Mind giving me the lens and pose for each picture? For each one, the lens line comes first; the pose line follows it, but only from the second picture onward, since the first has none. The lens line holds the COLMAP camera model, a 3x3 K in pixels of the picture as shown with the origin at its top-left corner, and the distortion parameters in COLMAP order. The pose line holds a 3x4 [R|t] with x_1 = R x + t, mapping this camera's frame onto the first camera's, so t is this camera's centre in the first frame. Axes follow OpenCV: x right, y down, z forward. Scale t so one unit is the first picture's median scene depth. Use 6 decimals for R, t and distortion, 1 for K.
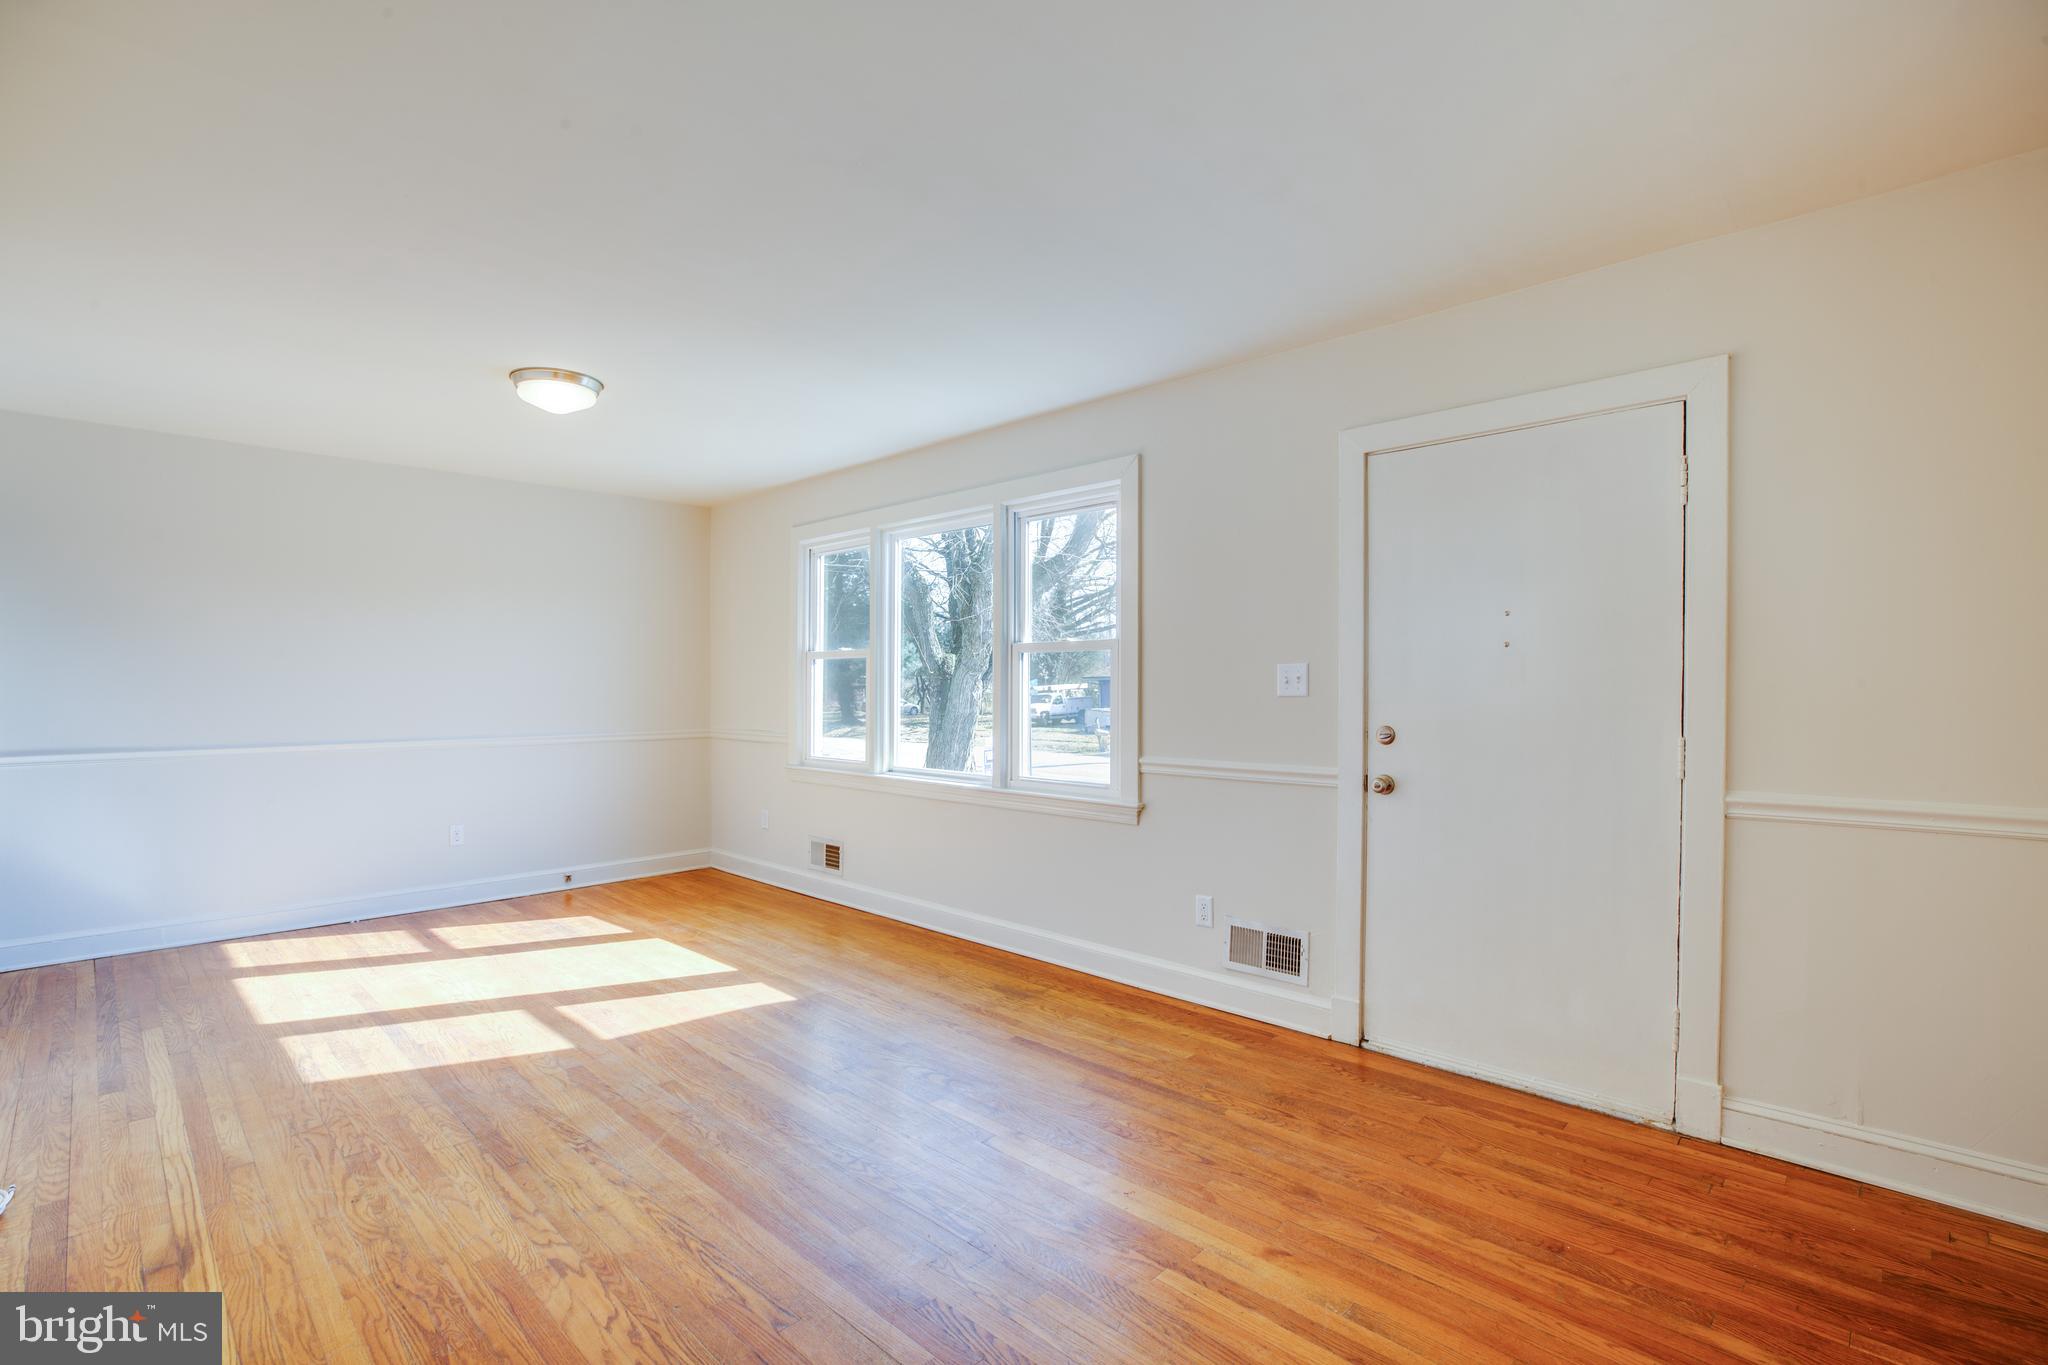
lens RADIAL K [[938.7, 0, 1024.0], [0, 938.7, 689.2], [0, 0, 1]] dist [-0.039818, 0.012395]
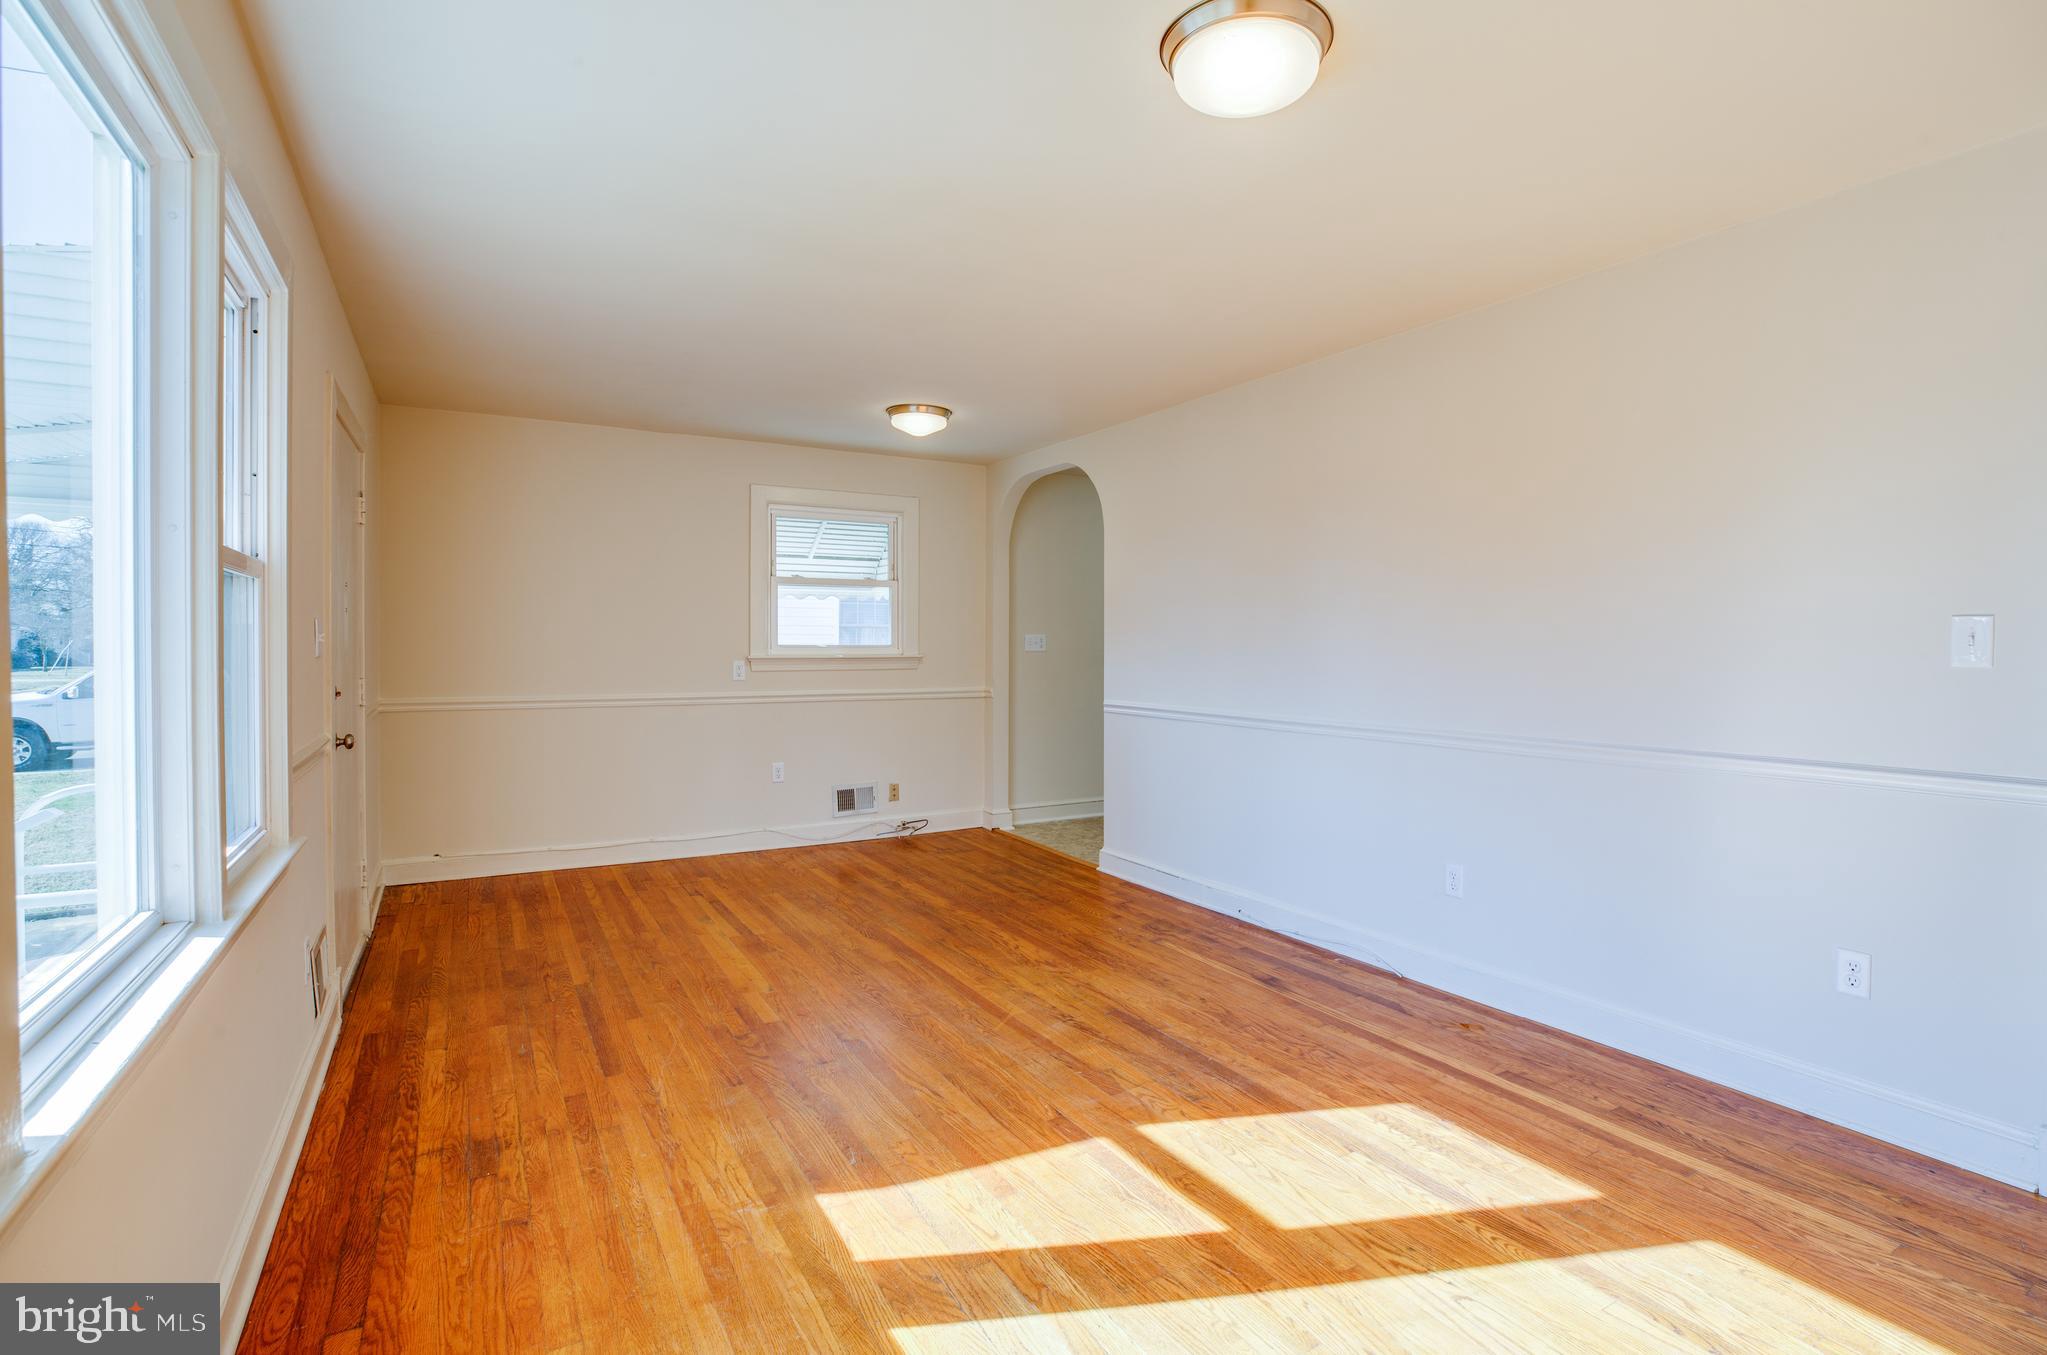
lens RADIAL K [[977.8, 0, 1052.9], [0, 977.8, 658.3], [0, 0, 1]] dist [-0.034768, 0.000476]
pose [[-0.968059, -0.006810, 0.250629, -0.647588], [-0.002786, 0.999862, 0.016404, -0.008059], [-0.250706, 0.015182, -0.967944, 1.870784]]
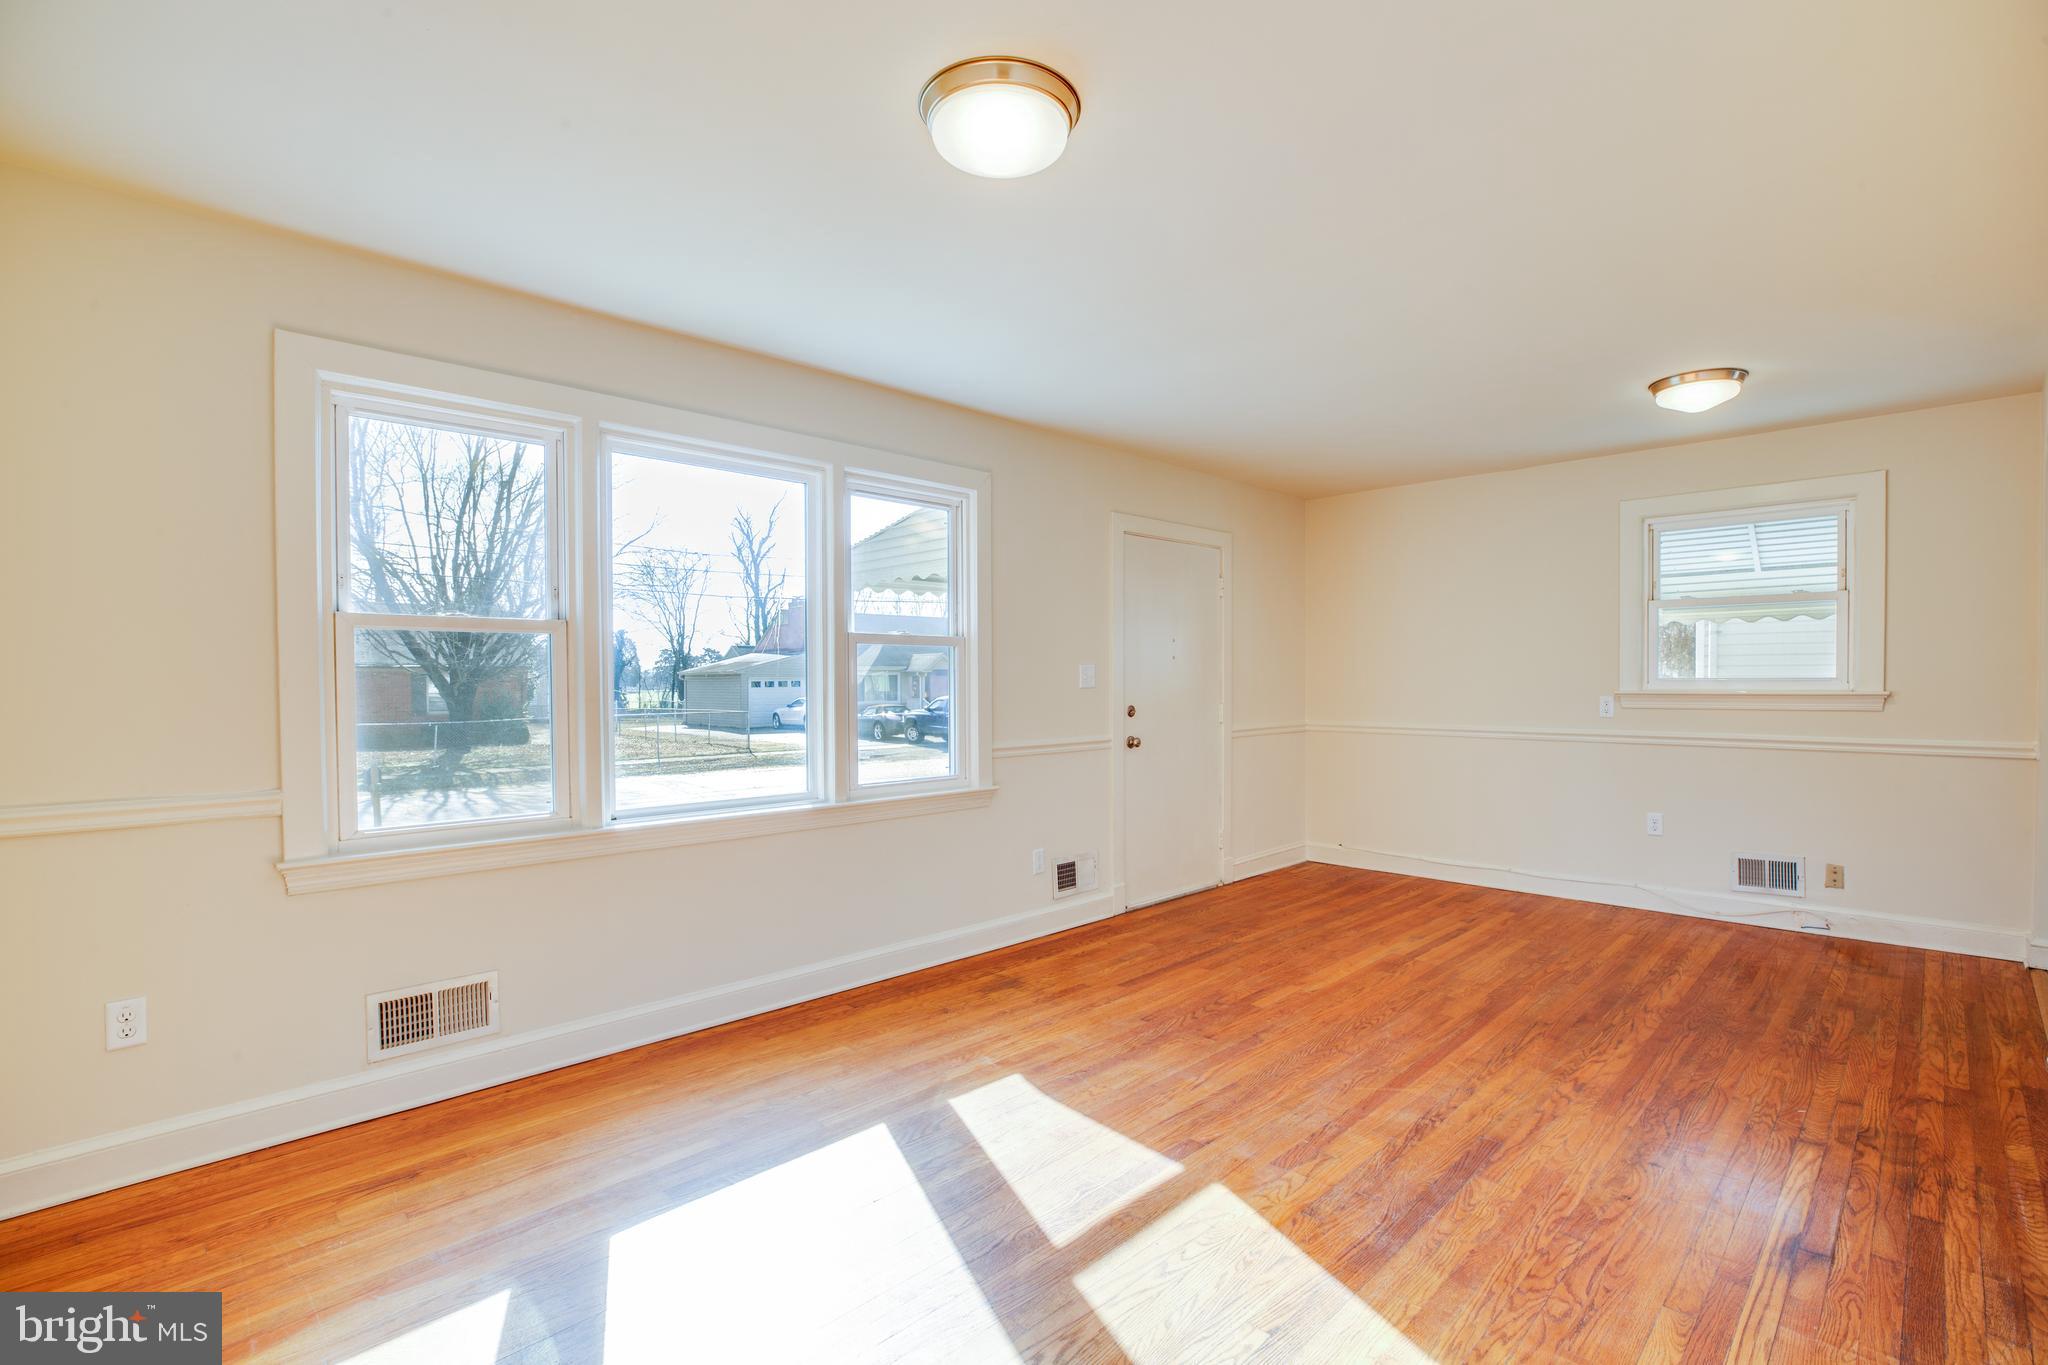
lens RADIAL K [[938.7, 0, 1024.0], [0, 938.7, 689.2], [0, 0, 1]] dist [-0.039818, 0.012395]
pose [[0.017917, -0.009385, 0.999795, -1.268538], [0.007040, 0.999932, 0.009260, -0.005409], [-0.999815, 0.006872, 0.017982, 1.194740]]
